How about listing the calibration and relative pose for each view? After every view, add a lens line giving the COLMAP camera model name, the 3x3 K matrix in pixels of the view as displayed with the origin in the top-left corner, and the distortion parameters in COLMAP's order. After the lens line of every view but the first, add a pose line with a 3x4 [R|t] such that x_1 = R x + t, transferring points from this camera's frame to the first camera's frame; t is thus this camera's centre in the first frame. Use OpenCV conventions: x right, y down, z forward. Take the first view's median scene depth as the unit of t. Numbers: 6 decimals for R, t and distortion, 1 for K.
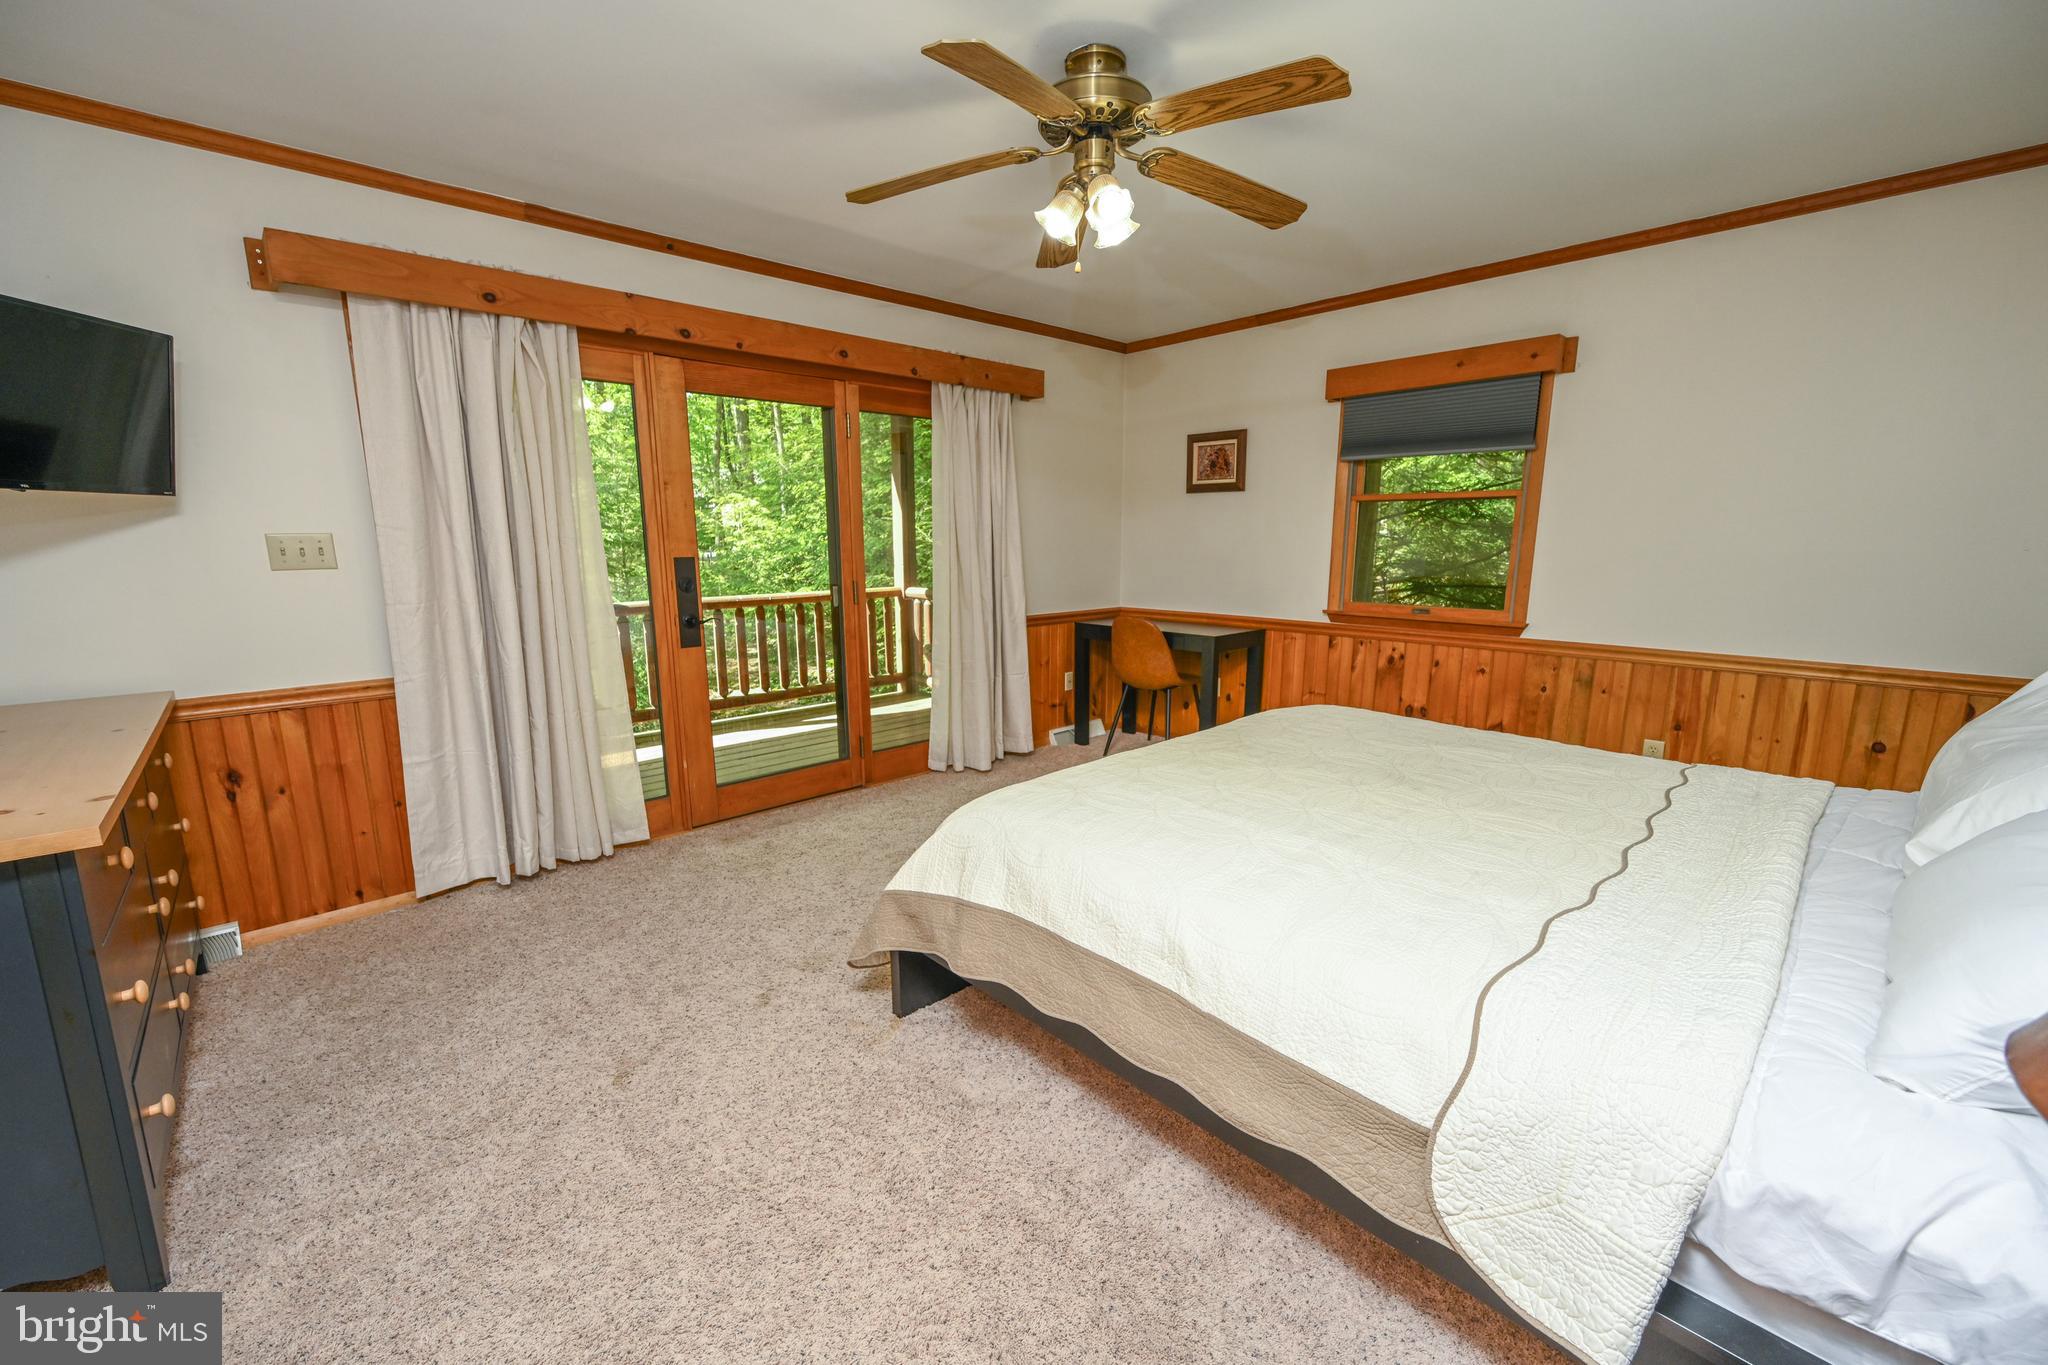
lens RADIAL K [[811.1, 0, 1020.6], [0, 811.1, 683.2], [0, 0, 1]] dist [-0.000815, 0.000114]
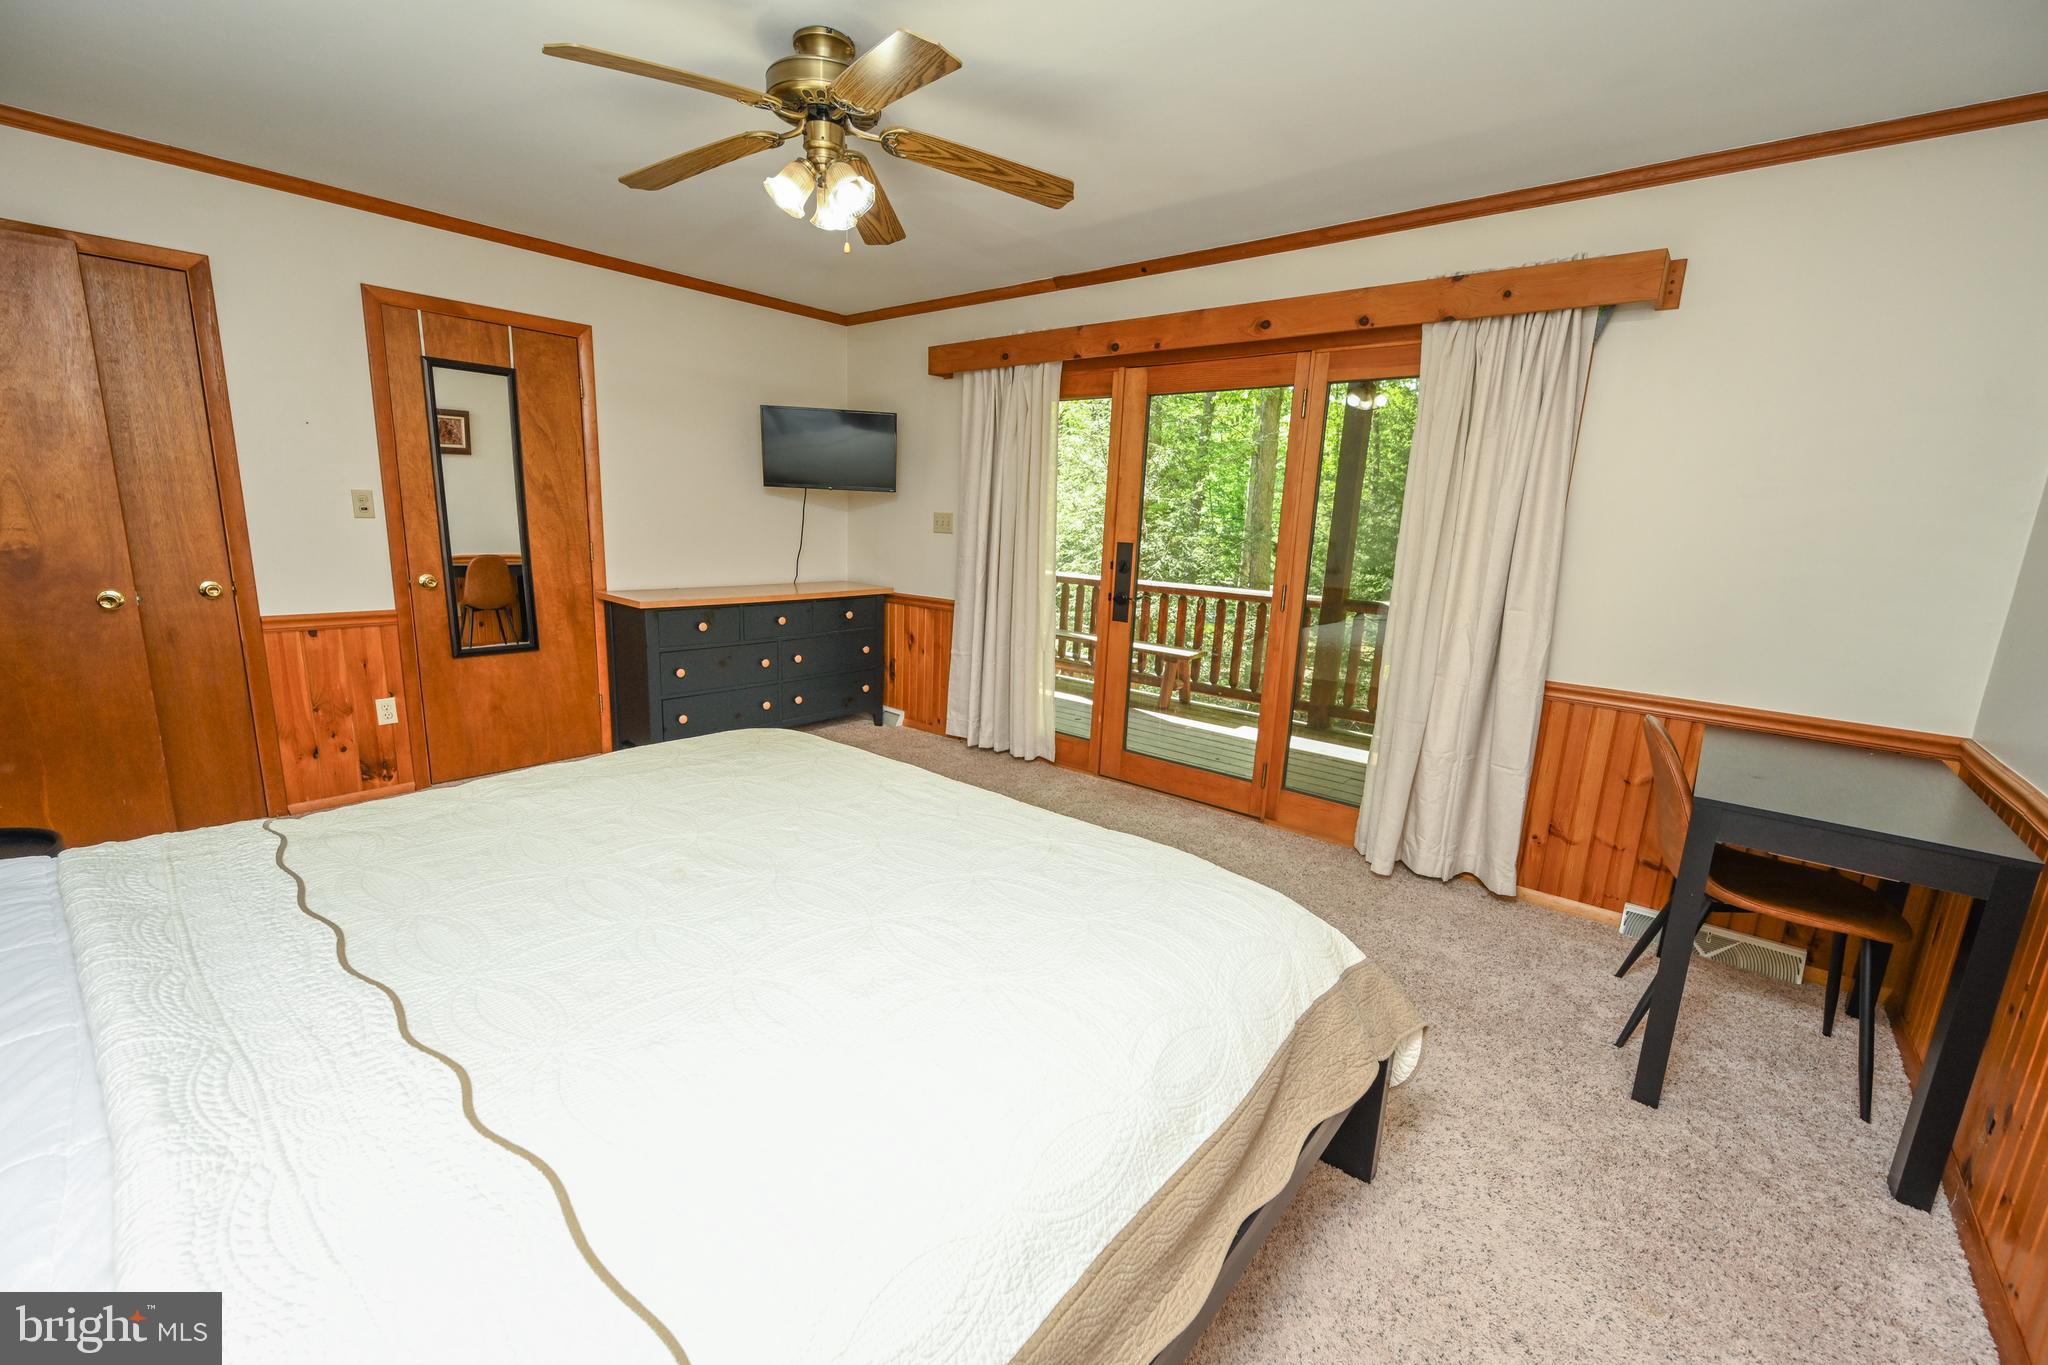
lens RADIAL K [[824.6, 0, 1024.0], [0, 824.6, 682.5], [0, 0, 1]] dist [-0.001067, 0.000294]
pose [[0.142256, 0.206645, -0.968019, 0.752160], [-0.218465, 0.960403, 0.172914, -0.139469], [0.965420, 0.186881, 0.181768, 0.707078]]
